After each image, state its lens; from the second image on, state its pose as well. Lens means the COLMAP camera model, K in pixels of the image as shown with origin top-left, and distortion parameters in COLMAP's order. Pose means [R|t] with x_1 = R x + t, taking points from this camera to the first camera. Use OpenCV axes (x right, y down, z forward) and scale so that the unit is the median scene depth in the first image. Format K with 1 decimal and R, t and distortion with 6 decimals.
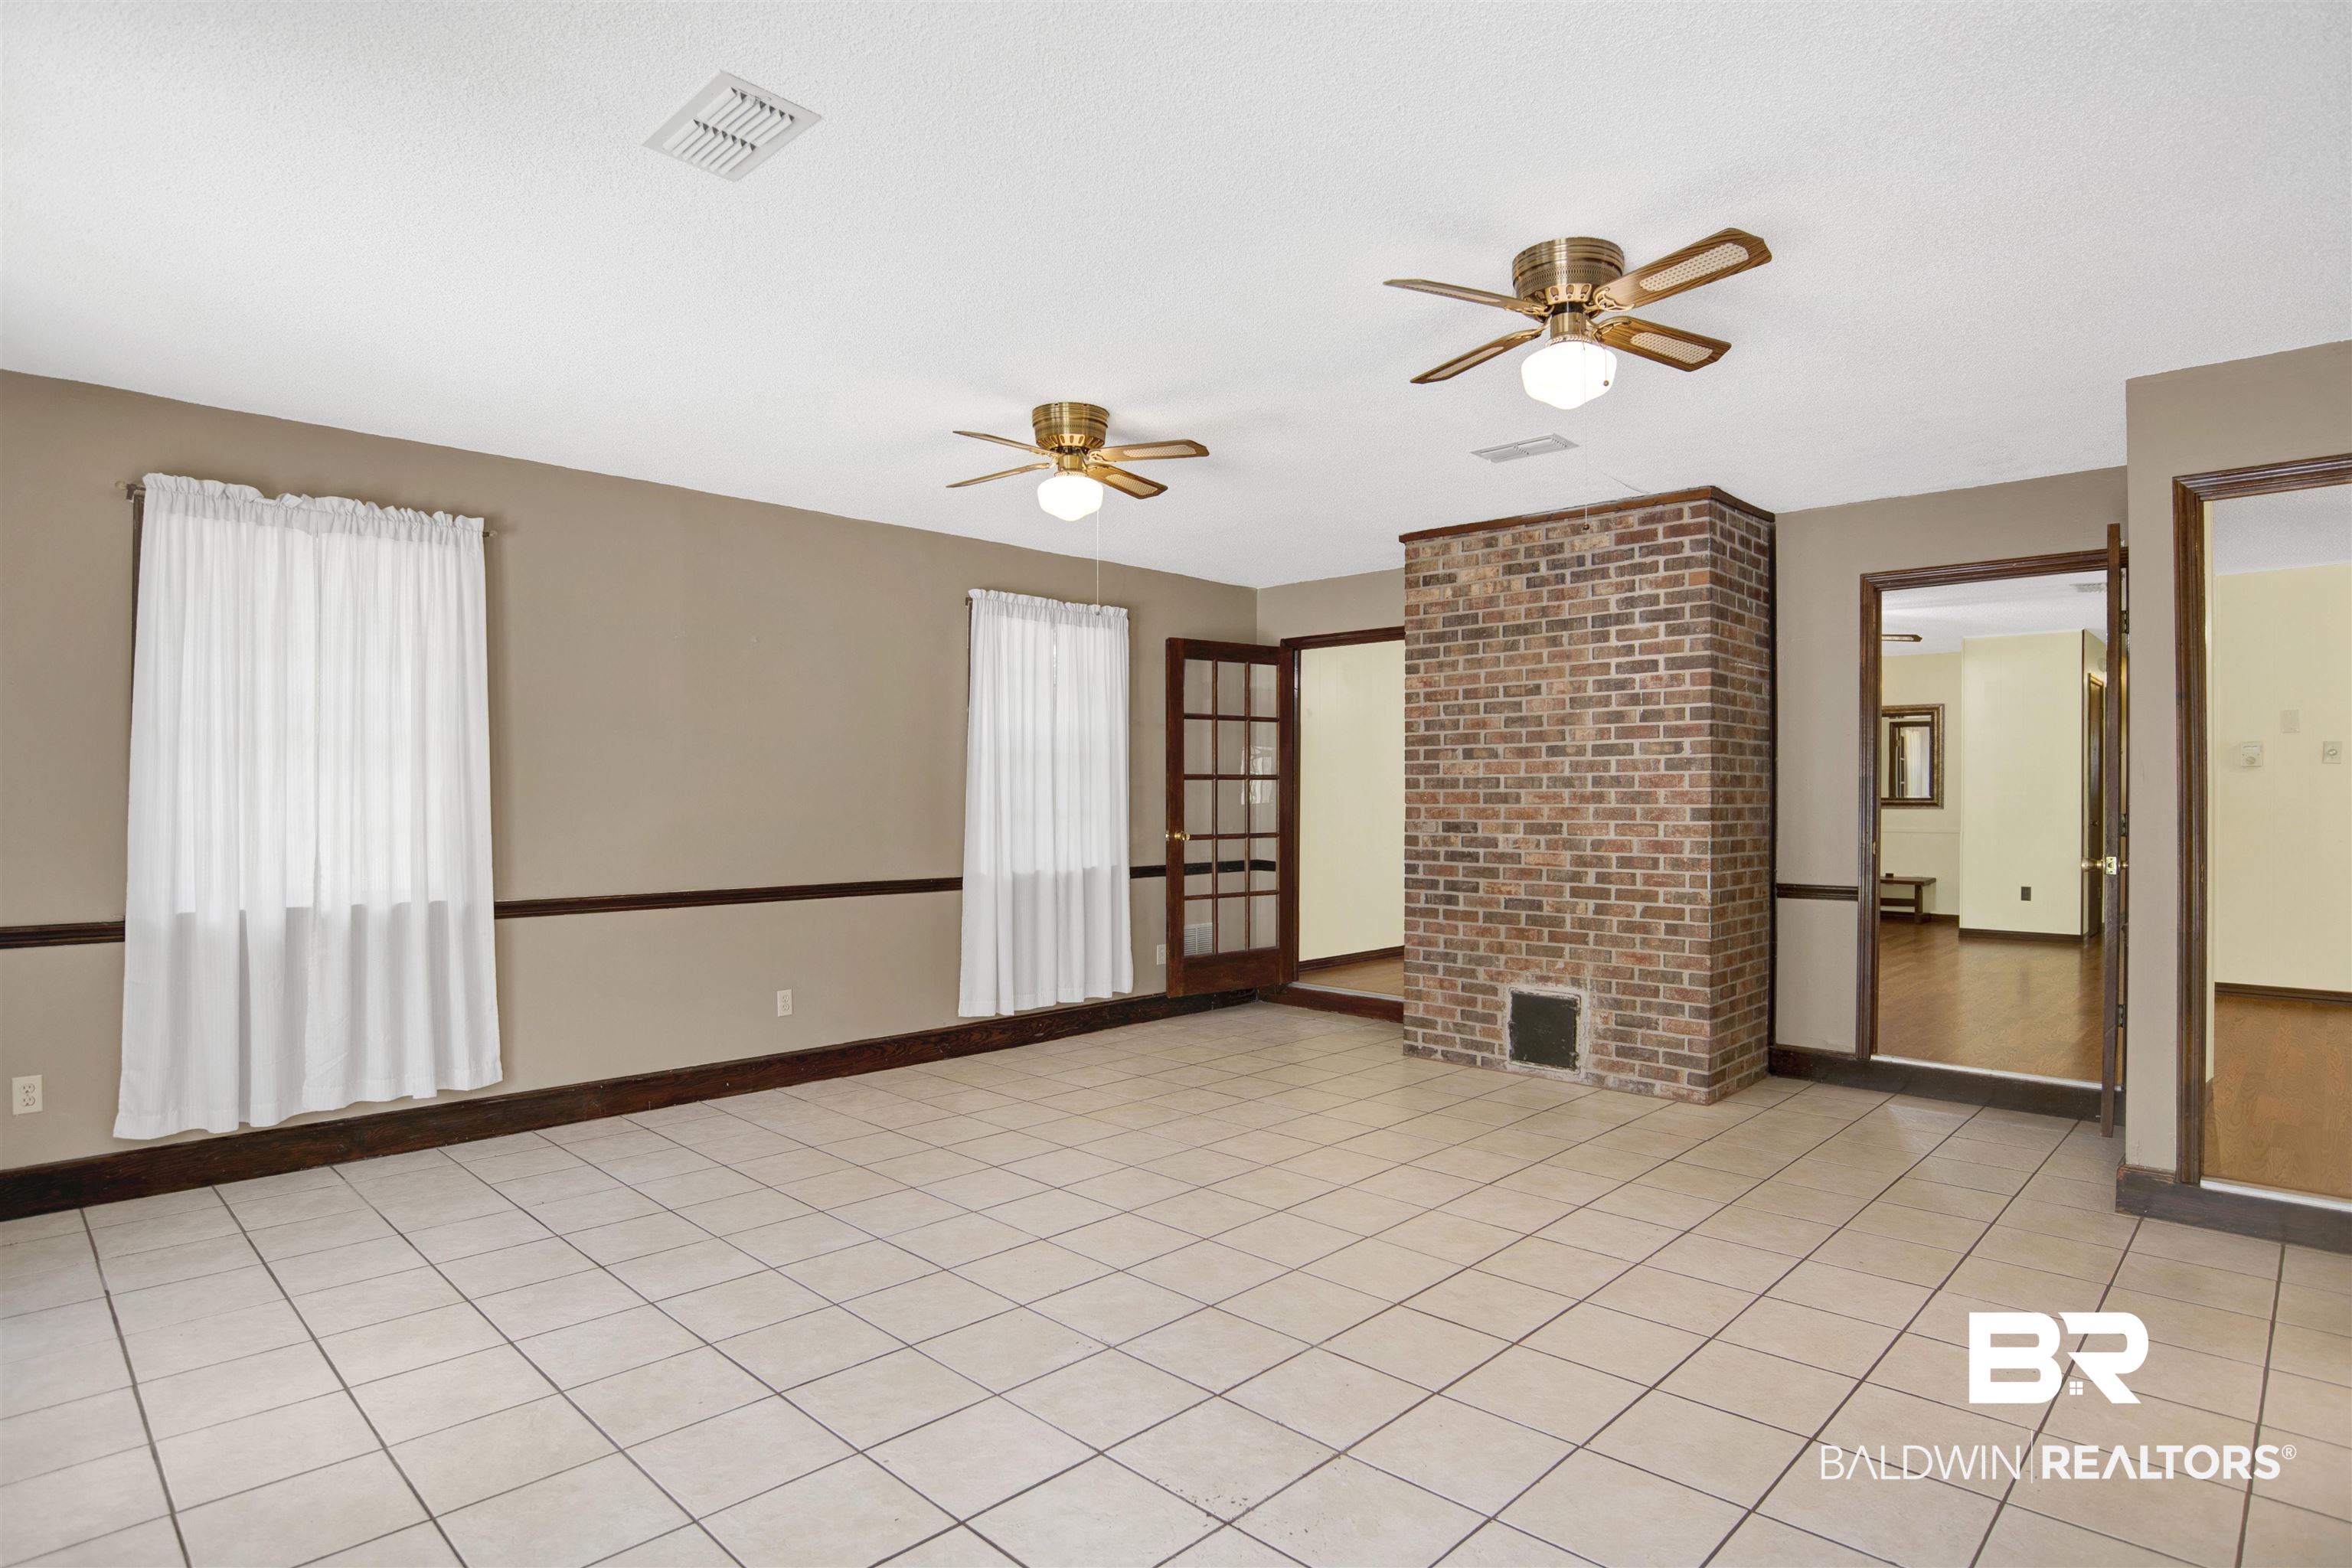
lens RADIAL K [[1279.7, 0, 1221.4], [0, 1279.7, 802.8], [0, 0, 1]] dist [-0.088123, 0.048545]
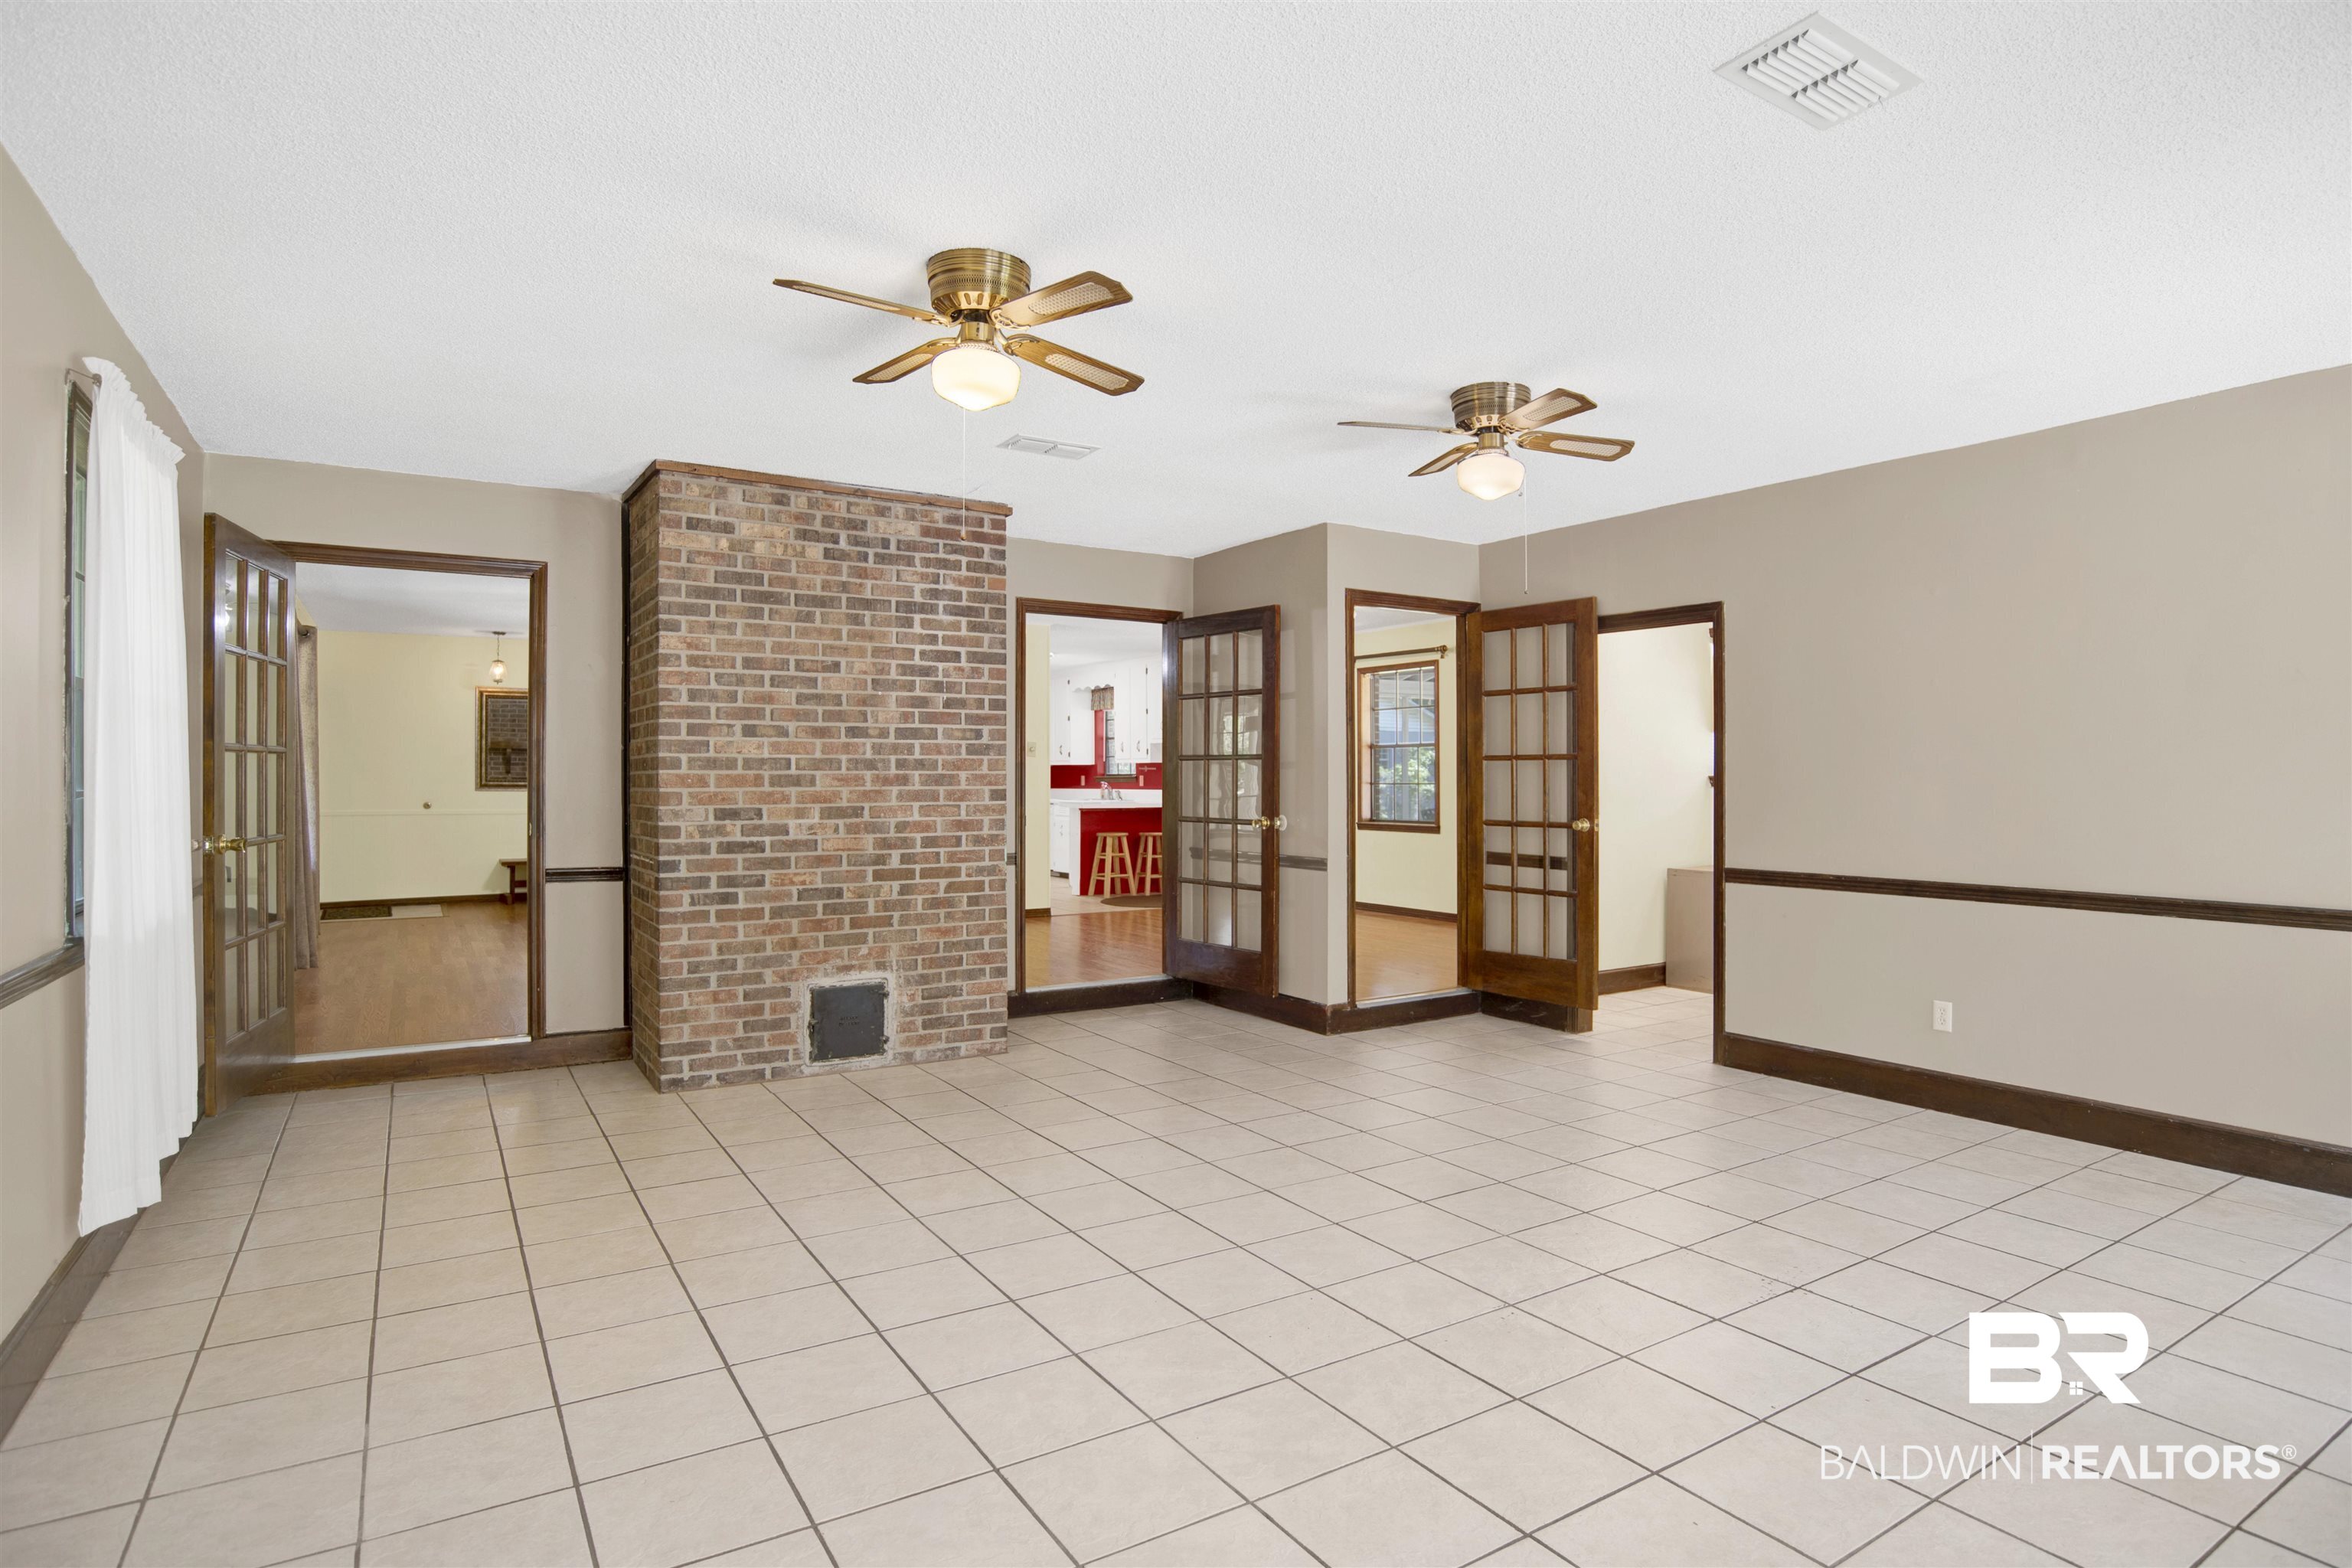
lens RADIAL K [[1244.2, 0, 1176.1], [0, 1244.2, 773.3], [0, 0, 1]] dist [-0.072525, 0.023139]
pose [[0.236944, 0.002732, 0.971520, -0.611607], [0.003897, 0.999985, -0.003763, -0.004801], [-0.971516, 0.004678, 0.236930, 0.548345]]
